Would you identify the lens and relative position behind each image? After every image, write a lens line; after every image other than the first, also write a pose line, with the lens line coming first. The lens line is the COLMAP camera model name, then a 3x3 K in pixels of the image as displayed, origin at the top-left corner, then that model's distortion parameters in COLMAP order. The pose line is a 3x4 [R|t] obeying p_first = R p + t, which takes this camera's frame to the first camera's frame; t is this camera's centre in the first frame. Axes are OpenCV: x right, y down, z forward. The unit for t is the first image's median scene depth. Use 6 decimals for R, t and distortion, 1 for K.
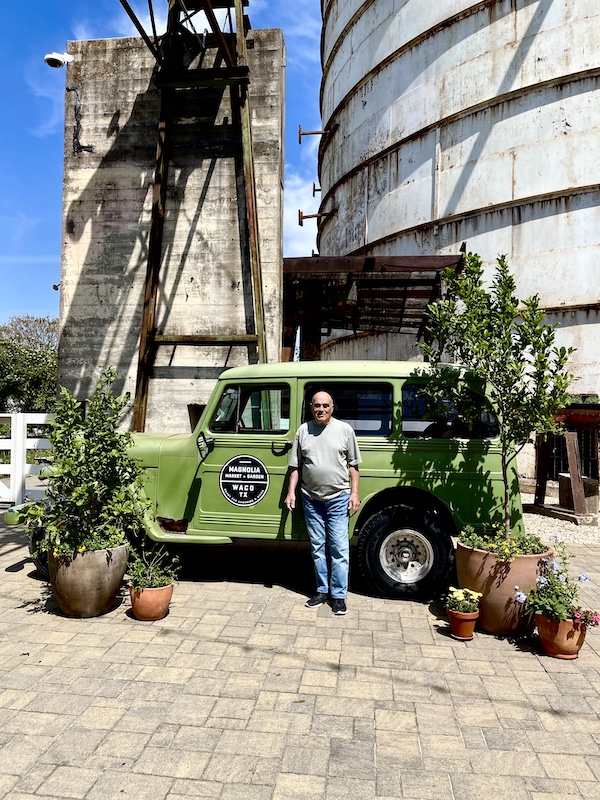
lens RADIAL K [[632.4, 0, 300.0], [0, 632.4, 400.0], [0, 0, 1]] dist [0.128505, -0.172319]
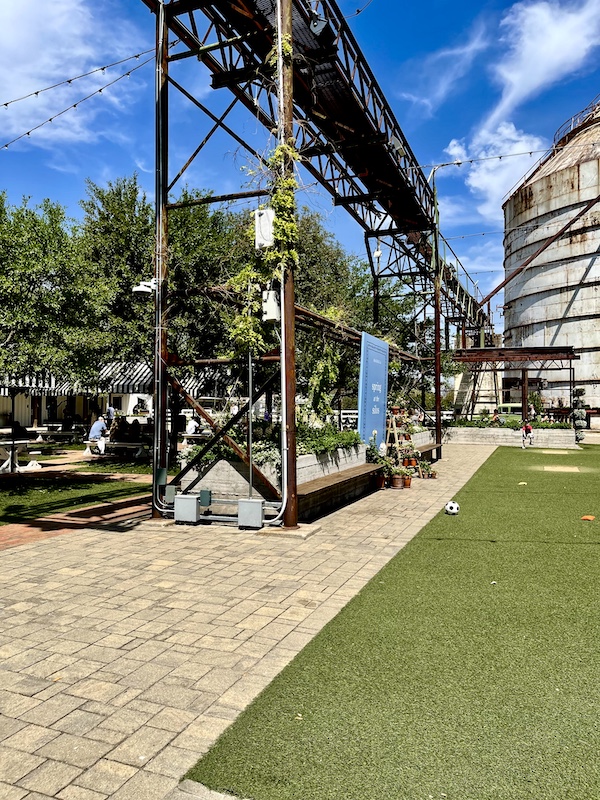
lens RADIAL K [[632.4, 0, 300.0], [0, 632.4, 400.0], [0, 0, 1]] dist [0.128505, -0.172319]
pose [[0.967185, -0.020042, -0.253281, -0.183914], [0.016482, 0.999733, -0.016168, -0.005504], [0.253538, 0.011463, 0.967258, -2.659219]]
